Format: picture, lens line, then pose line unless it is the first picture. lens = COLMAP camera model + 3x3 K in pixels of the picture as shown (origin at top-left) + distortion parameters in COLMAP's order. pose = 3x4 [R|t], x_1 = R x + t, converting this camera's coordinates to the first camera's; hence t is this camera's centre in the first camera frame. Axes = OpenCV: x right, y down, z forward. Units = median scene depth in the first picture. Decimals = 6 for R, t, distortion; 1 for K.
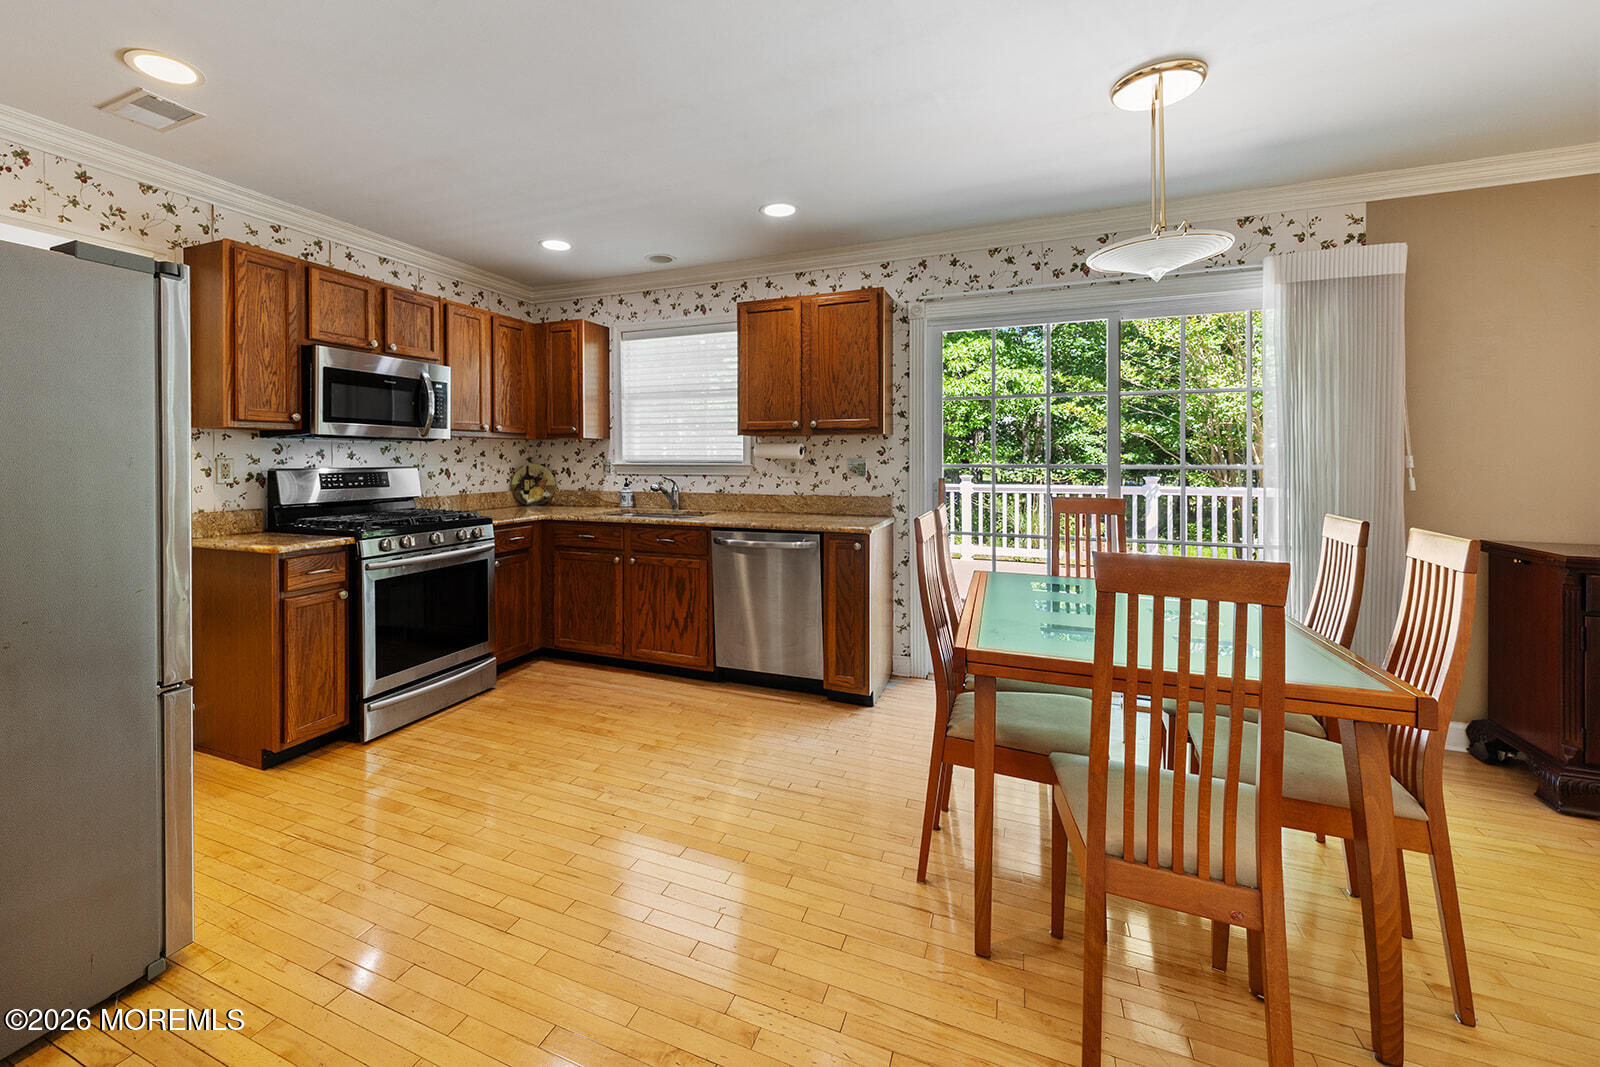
lens RADIAL K [[617.2, 0, 733.7], [0, 617.2, 461.2], [0, 0, 1]] dist [0.000803, -0.007317]
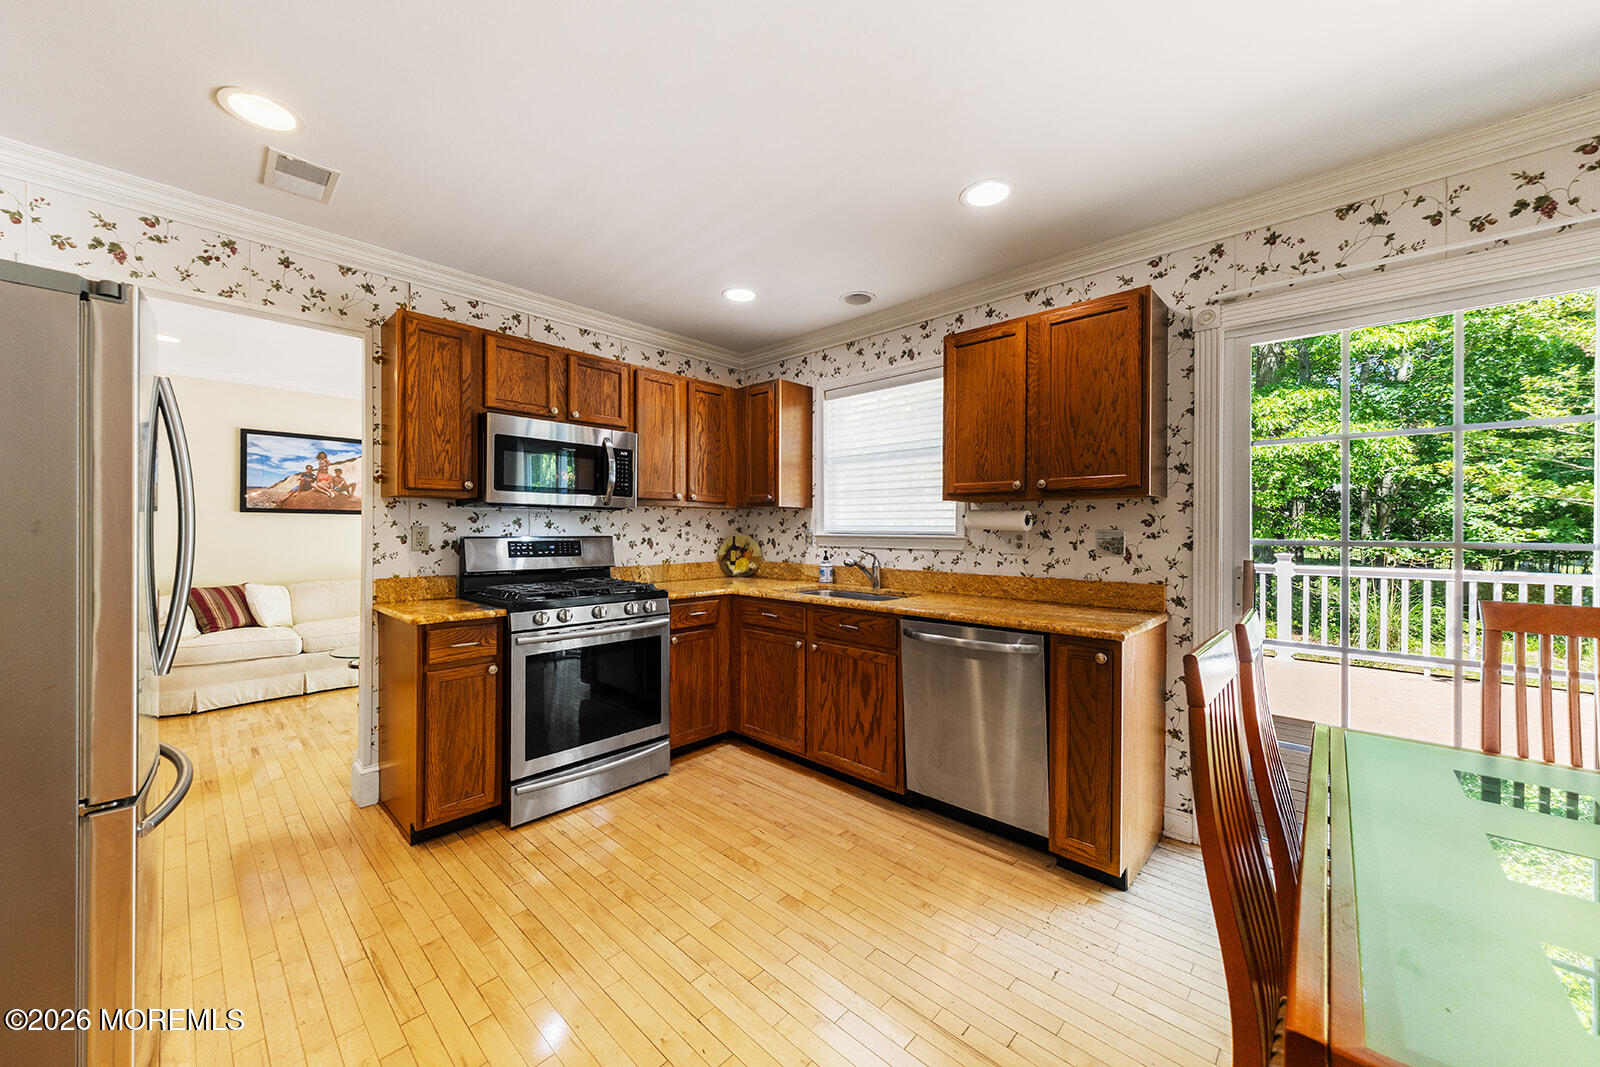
lens RADIAL K [[568.0, 0, 797.3], [0, 568.0, 530.2], [0, 0, 1]] dist [0.015823, -0.012559]
pose [[0.942275, 0.006164, -0.334784, 0.078347], [-0.007666, 0.999966, -0.003163, 0.000307], [0.334753, 0.005547, 0.942290, 0.240958]]
